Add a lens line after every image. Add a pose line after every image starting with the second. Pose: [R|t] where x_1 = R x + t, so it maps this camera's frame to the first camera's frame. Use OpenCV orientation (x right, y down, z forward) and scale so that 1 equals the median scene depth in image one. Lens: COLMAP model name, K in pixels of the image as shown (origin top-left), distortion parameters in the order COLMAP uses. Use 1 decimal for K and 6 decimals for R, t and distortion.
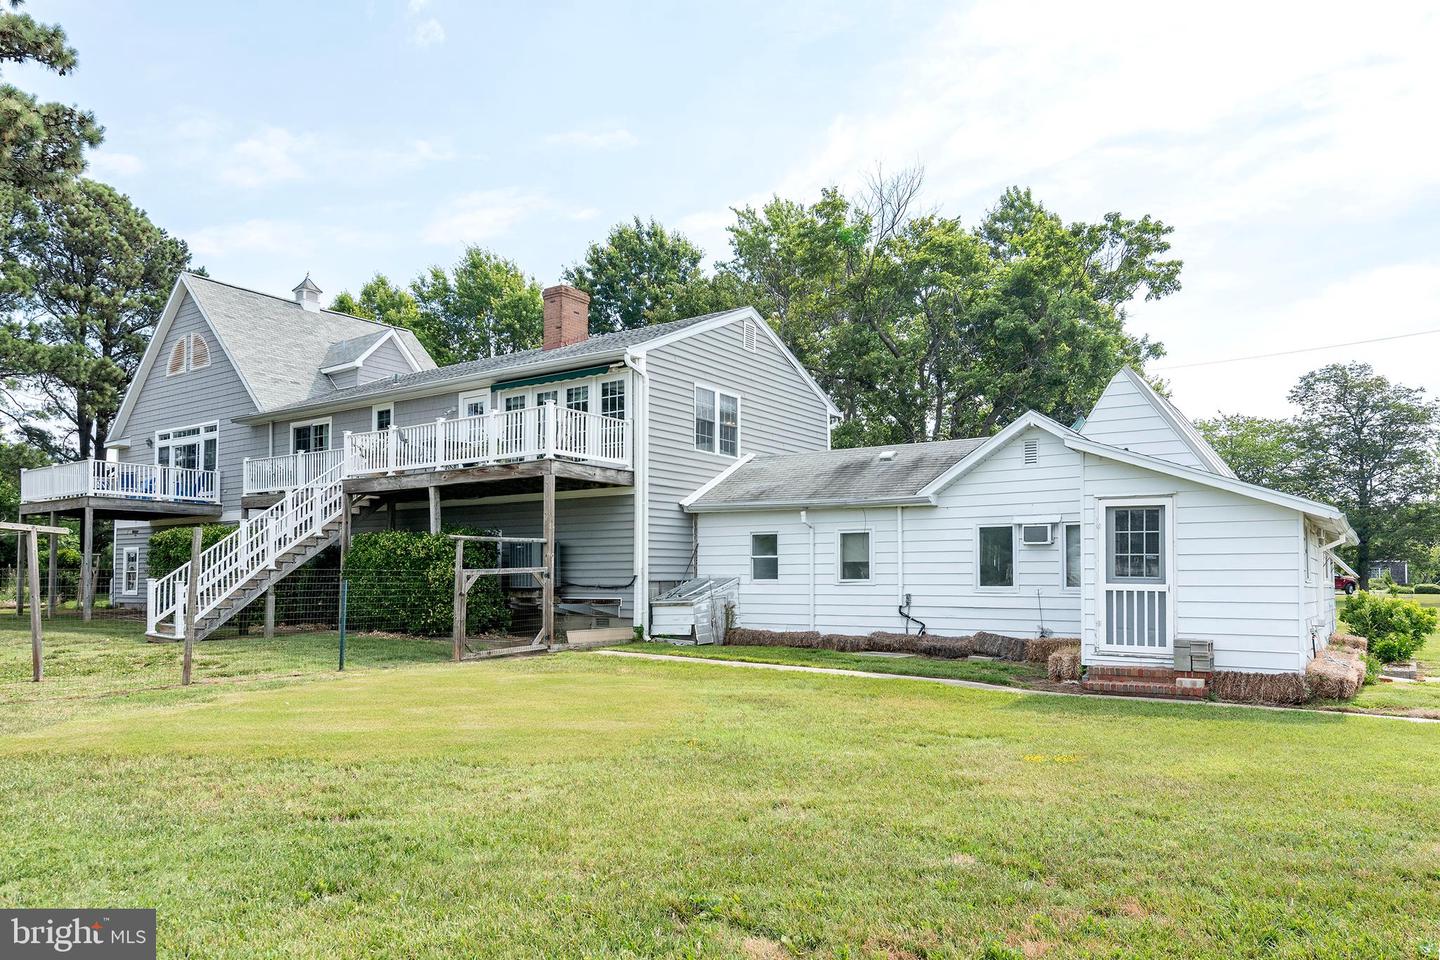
lens RADIAL K [[928.0, 0, 717.5], [0, 928.0, 541.5], [0, 0, 1]] dist [0.000987, 0.001653]
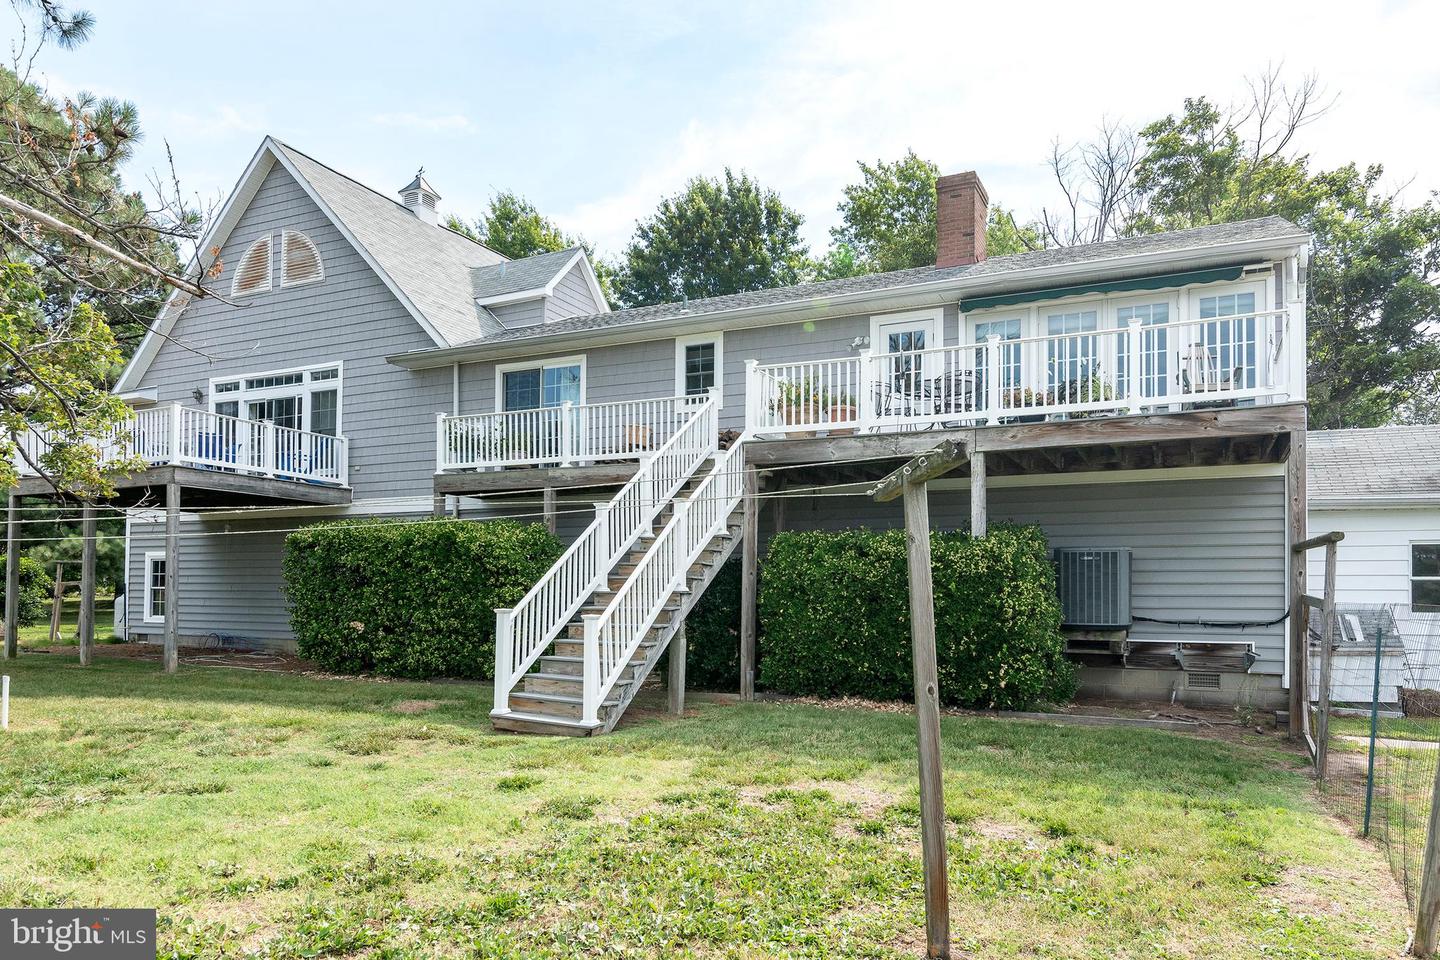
lens RADIAL K [[901.0, 0, 722.1], [0, 901.0, 574.2], [0, 0, 1]] dist [0.003462, 0.001586]
pose [[0.984550, 0.010805, 0.174769, -0.396881], [-0.013862, 0.999771, 0.016278, 0.007269], [-0.174553, -0.018449, 0.984475, 0.328817]]
